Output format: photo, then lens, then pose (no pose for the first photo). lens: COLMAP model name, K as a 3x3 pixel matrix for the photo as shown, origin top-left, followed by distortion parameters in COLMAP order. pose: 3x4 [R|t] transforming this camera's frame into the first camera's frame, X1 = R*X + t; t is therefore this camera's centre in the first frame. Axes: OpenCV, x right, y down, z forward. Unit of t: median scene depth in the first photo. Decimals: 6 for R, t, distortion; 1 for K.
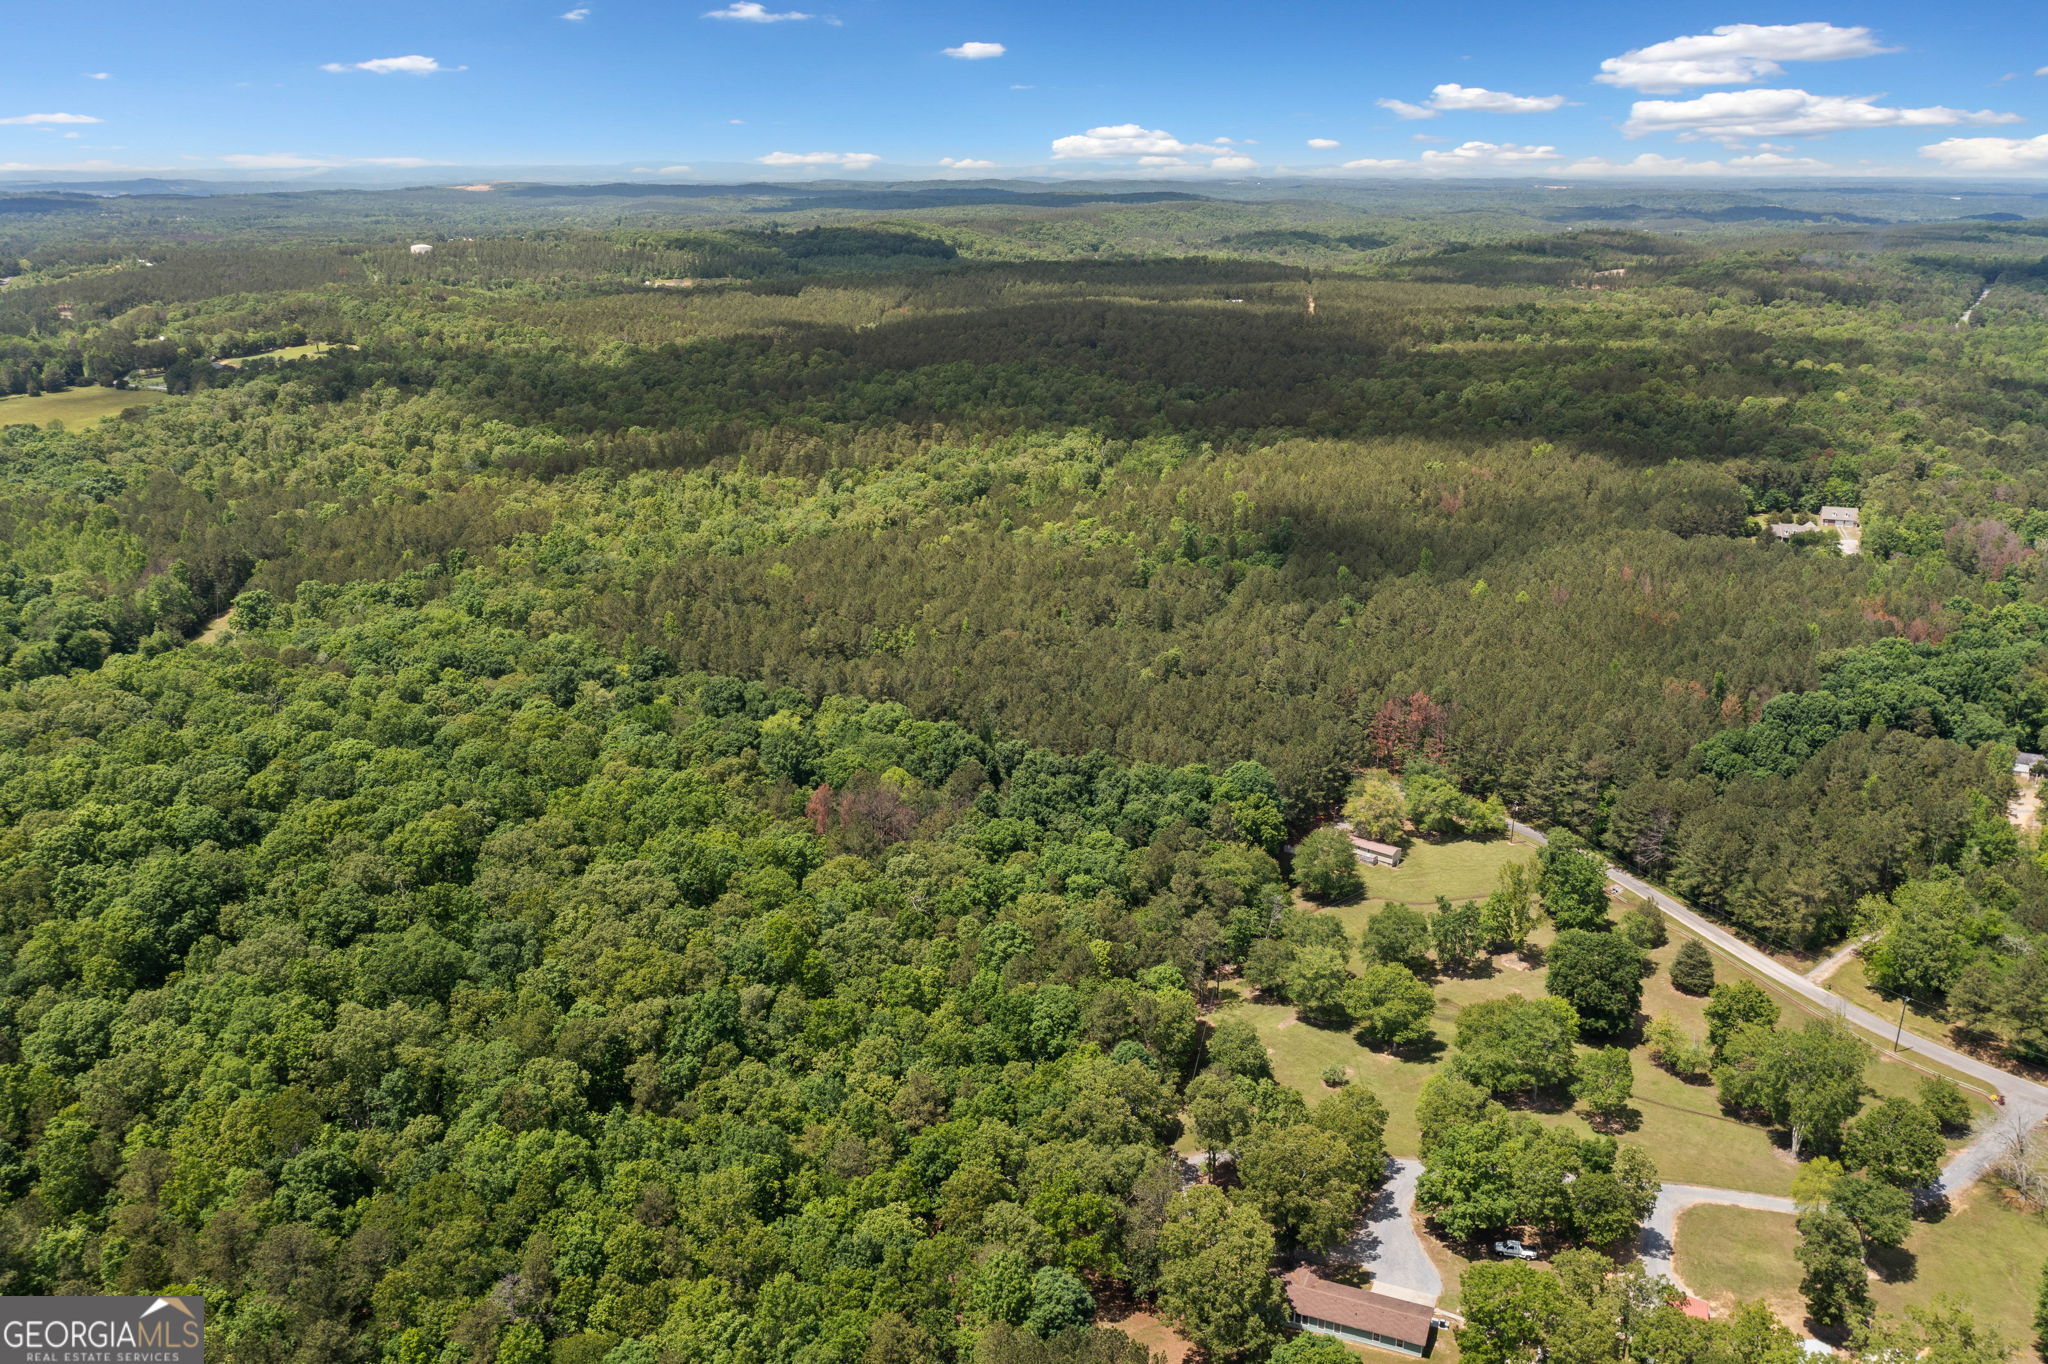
lens RADIAL K [[1570.5, 0, 1024.0], [0, 1570.5, 682.0], [0, 0, 1]] dist [-0.014315, 0.007481]
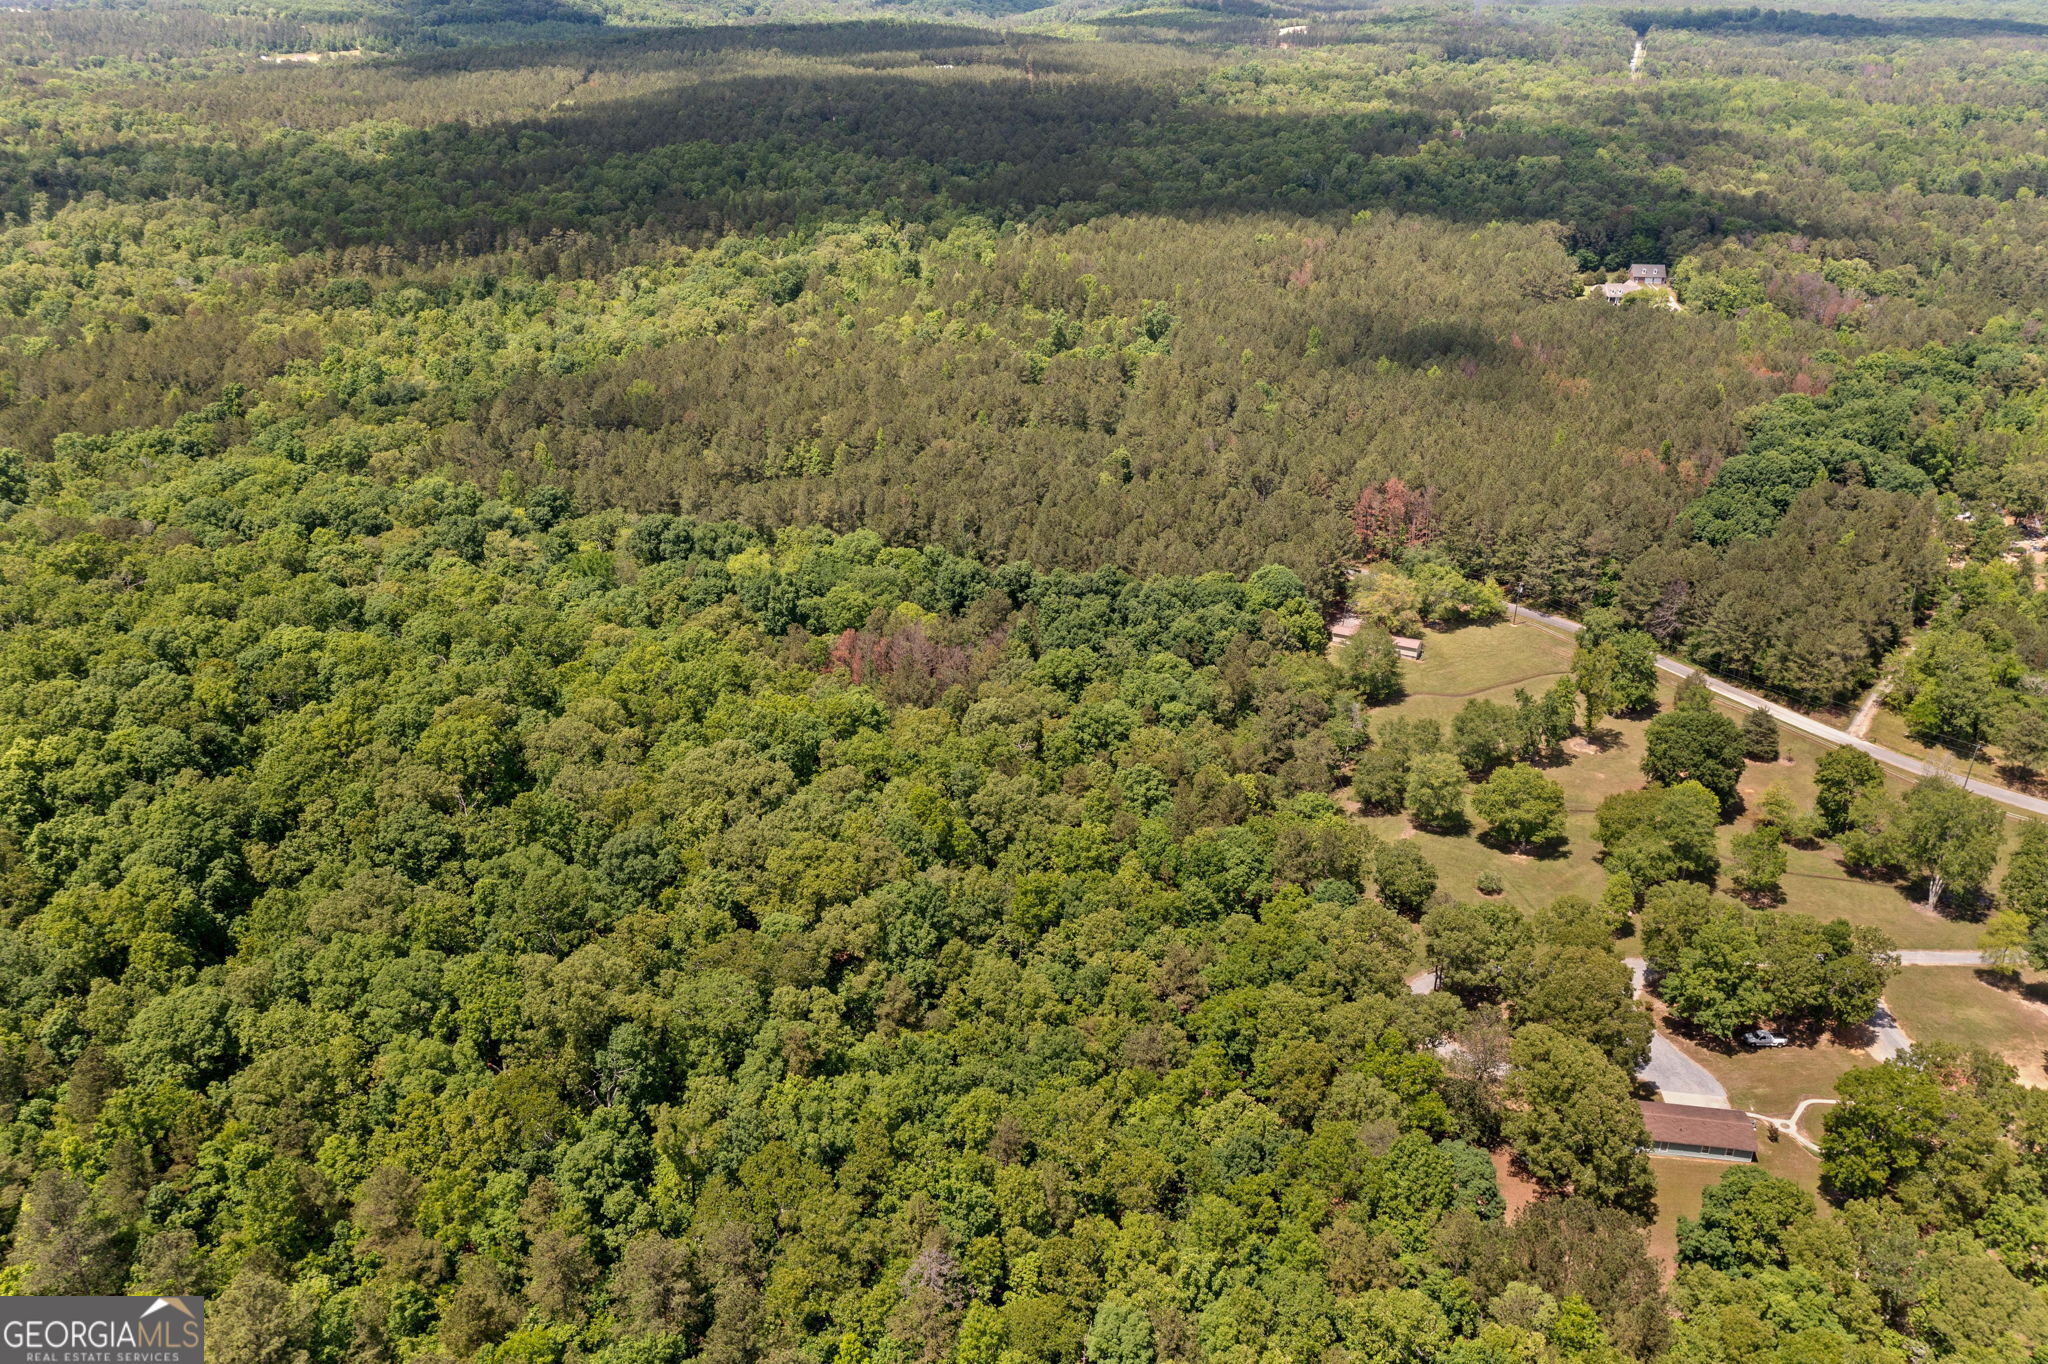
lens RADIAL K [[1570.5, 0, 1024.0], [0, 1570.5, 682.0], [0, 0, 1]] dist [-0.014315, 0.007481]
pose [[0.975110, -0.095760, 0.199977, -0.217079], [0.067910, 0.987568, 0.141766, -0.026995], [-0.211066, -0.124657, 0.969490, 0.096435]]
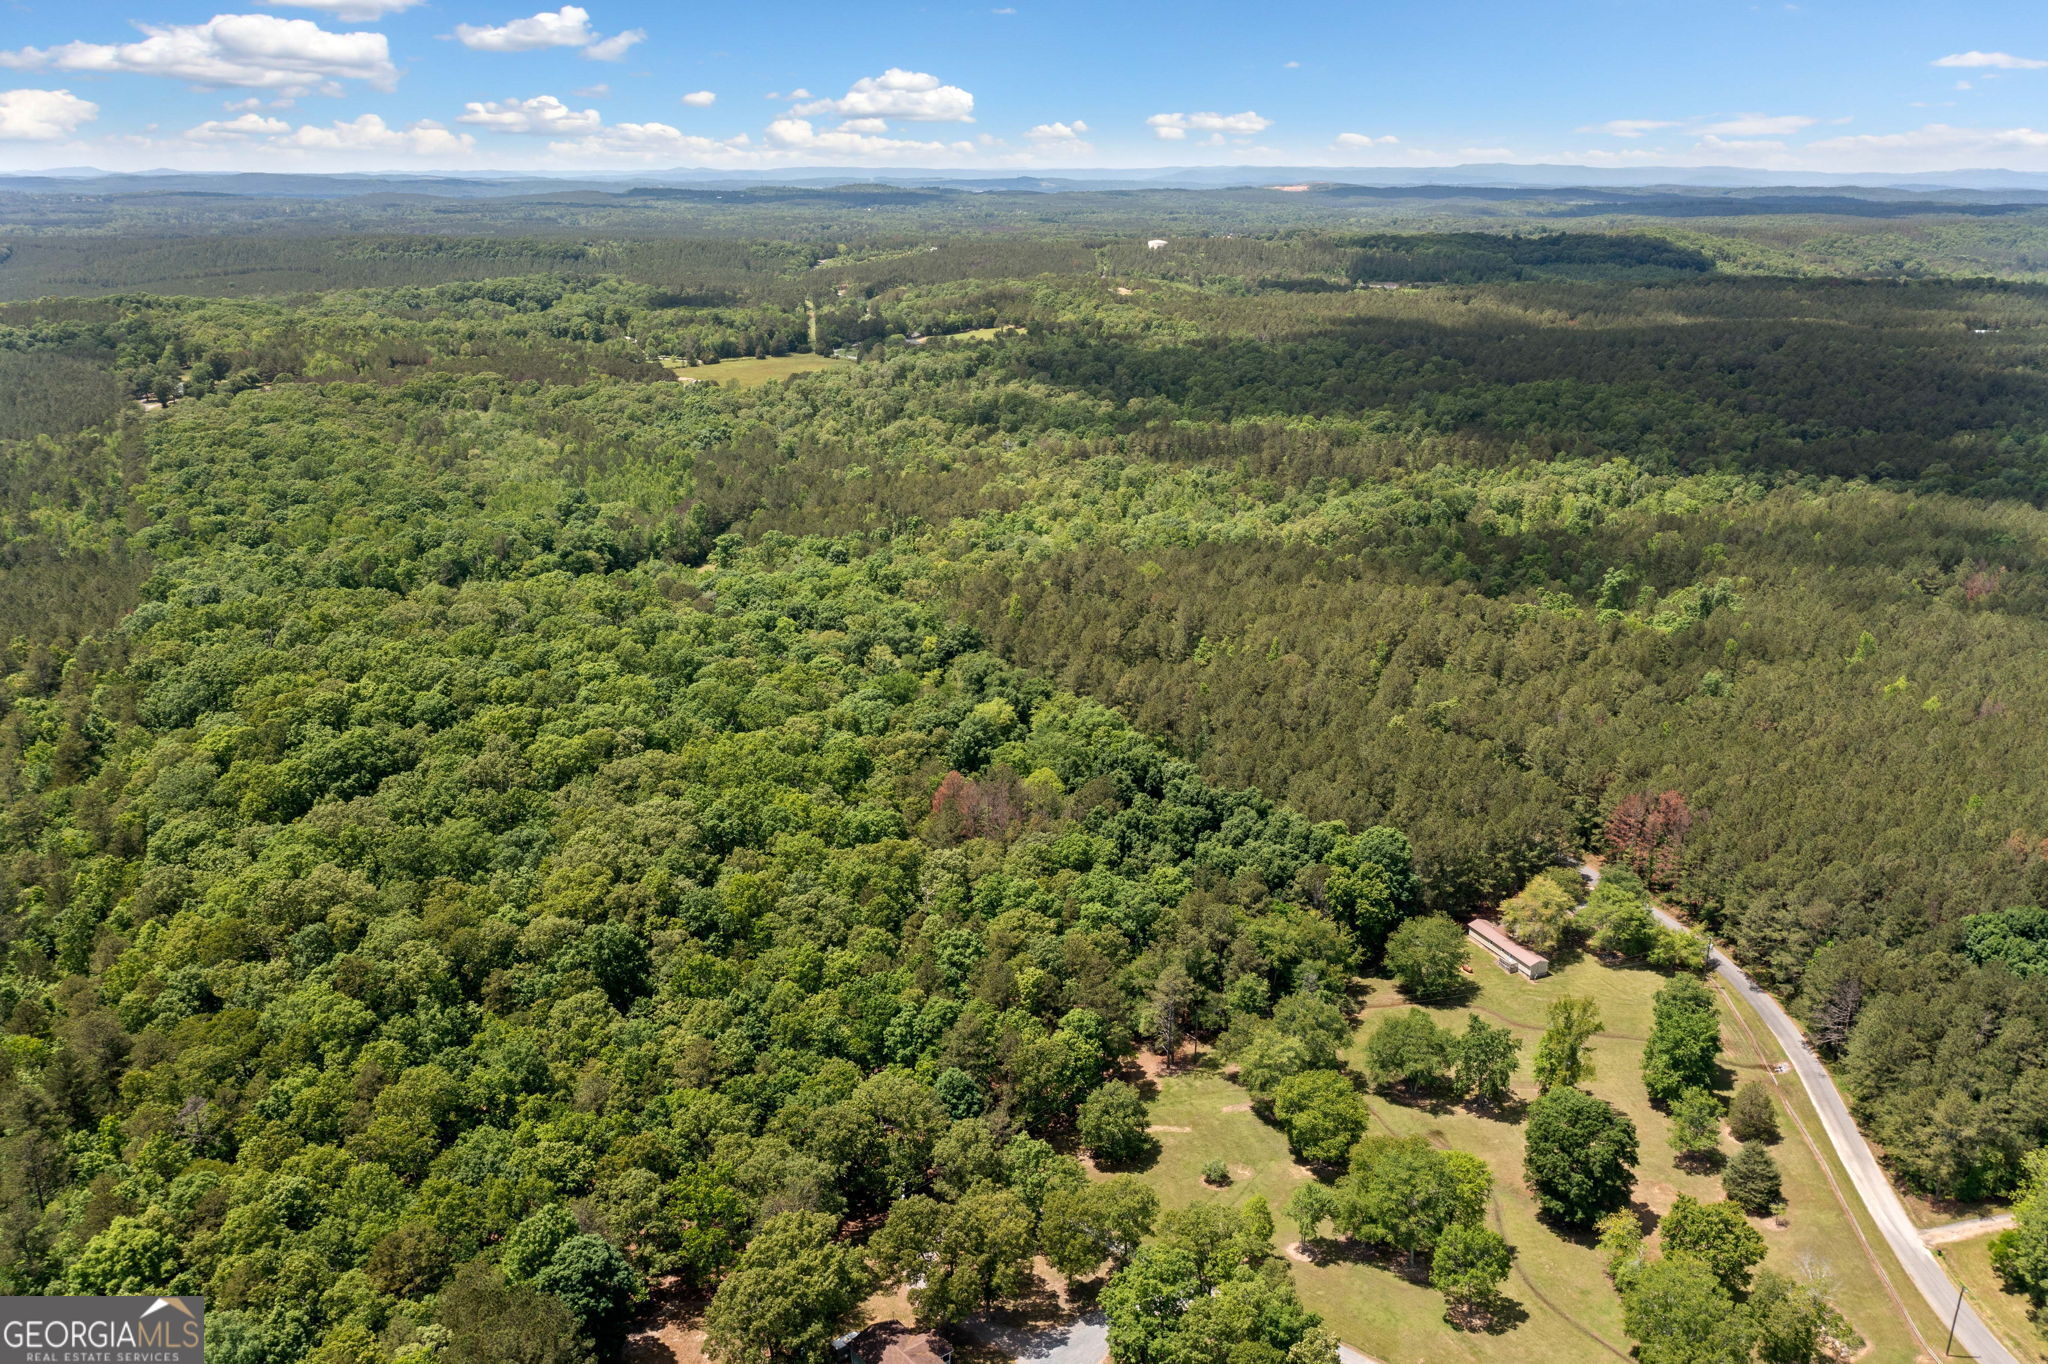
lens RADIAL K [[1570.5, 0, 1024.0], [0, 1570.5, 682.0], [0, 0, 1]] dist [-0.014315, 0.007481]
pose [[0.884547, 0.147661, -0.442462, 0.365889], [-0.148172, 0.988390, 0.033633, -0.034008], [0.442292, 0.035811, 0.896156, 0.099010]]
